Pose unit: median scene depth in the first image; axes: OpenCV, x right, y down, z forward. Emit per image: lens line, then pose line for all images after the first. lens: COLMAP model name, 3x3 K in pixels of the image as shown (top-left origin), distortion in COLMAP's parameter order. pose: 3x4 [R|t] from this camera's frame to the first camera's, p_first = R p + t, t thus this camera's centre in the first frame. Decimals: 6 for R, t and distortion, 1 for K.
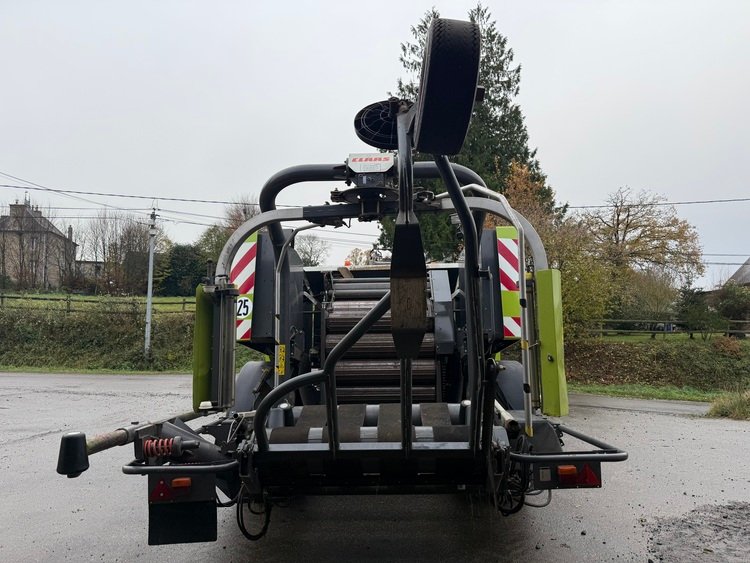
lens RADIAL K [[528.7, 0, 375.4], [0, 528.7, 283.3], [0, 0, 1]] dist [0.057282, -0.069866]
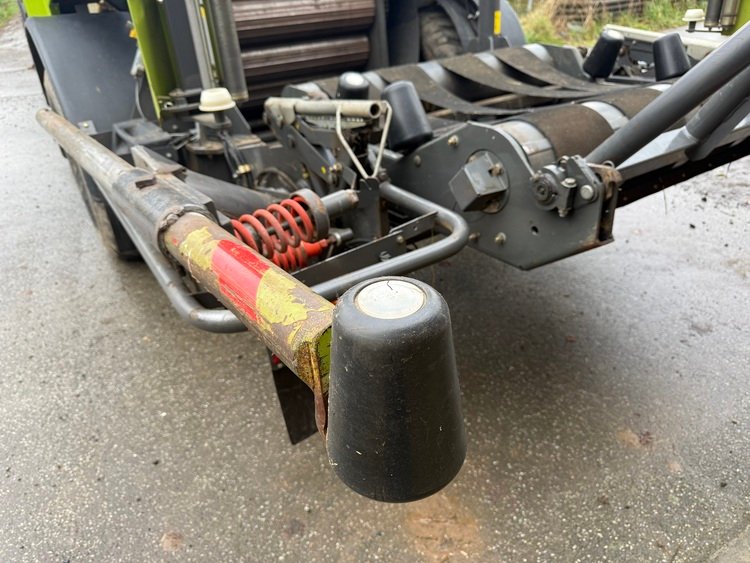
lens RADIAL K [[528.7, 0, 375.4], [0, 528.7, 283.3], [0, 0, 1]] dist [0.057282, -0.069866]
pose [[0.818091, -0.313479, 0.482139, -0.045462], [-0.008261, 0.831880, 0.554893, 0.012801], [-0.575029, -0.457936, 0.677964, 0.063294]]
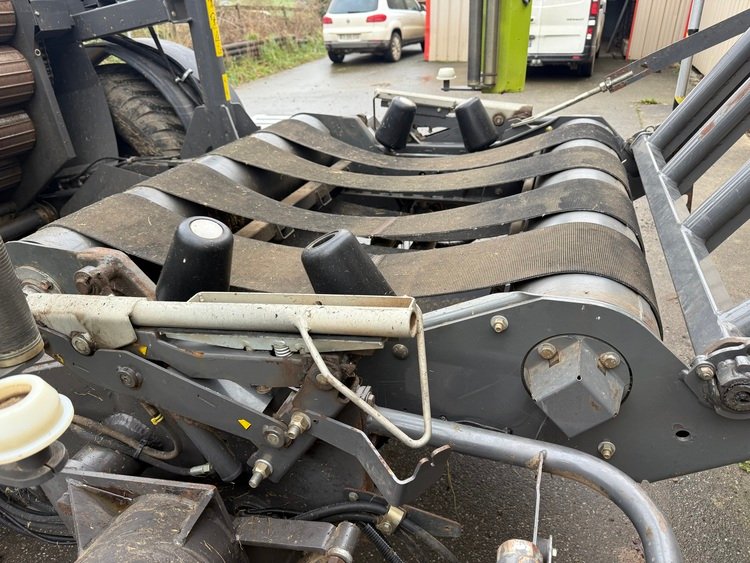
lens RADIAL K [[528.7, 0, 375.4], [0, 528.7, 283.3], [0, 0, 1]] dist [0.057282, -0.069866]
pose [[0.286219, -0.447276, 0.847362, -0.040051], [-0.060244, 0.874210, 0.481796, 0.012965], [-0.956268, -0.188948, 0.223270, 0.090273]]
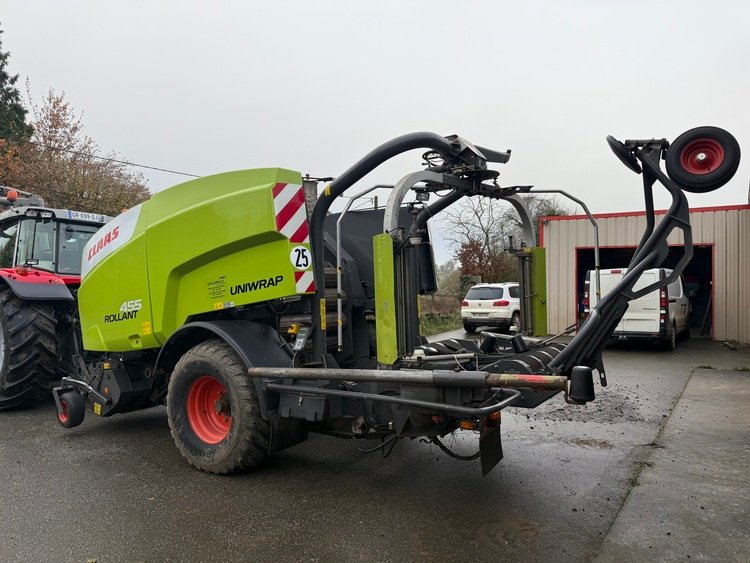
lens RADIAL K [[528.7, 0, 375.4], [0, 528.7, 283.3], [0, 0, 1]] dist [0.057282, -0.069866]
pose [[0.513683, 0.014195, 0.857863, -0.124771], [-0.076300, 0.996657, 0.029196, 0.006998], [-0.854581, -0.080452, 0.513049, 0.057170]]
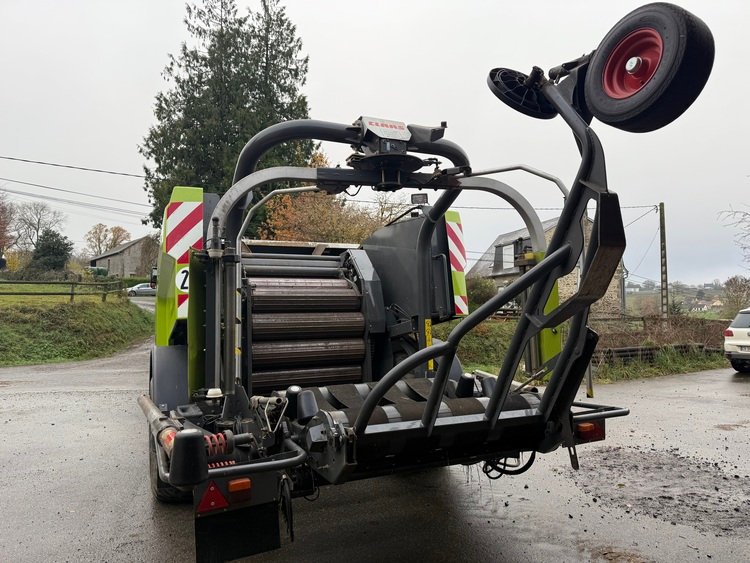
lens RADIAL K [[528.7, 0, 375.4], [0, 528.7, 283.3], [0, 0, 1]] dist [0.057282, -0.069866]
pose [[0.900601, 0.028454, 0.433714, -0.046154], [-0.039050, 0.999116, 0.015540, 0.003645], [-0.432889, -0.030932, 0.900916, 0.015550]]
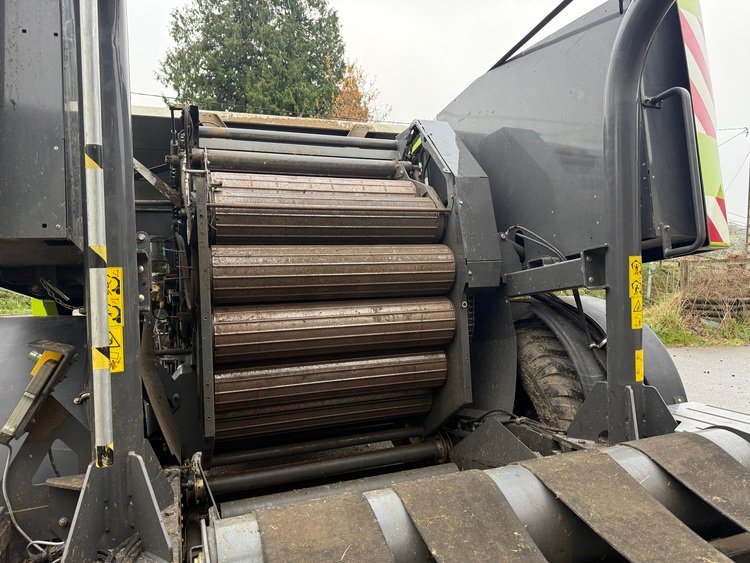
lens RADIAL K [[528.7, 0, 375.4], [0, 528.7, 283.3], [0, 0, 1]] dist [0.057282, -0.069866]
pose [[0.926677, -0.017054, 0.375471, -0.020103], [-0.032392, 0.991630, 0.124985, 0.011166], [-0.374459, -0.127983, 0.918368, 0.090642]]
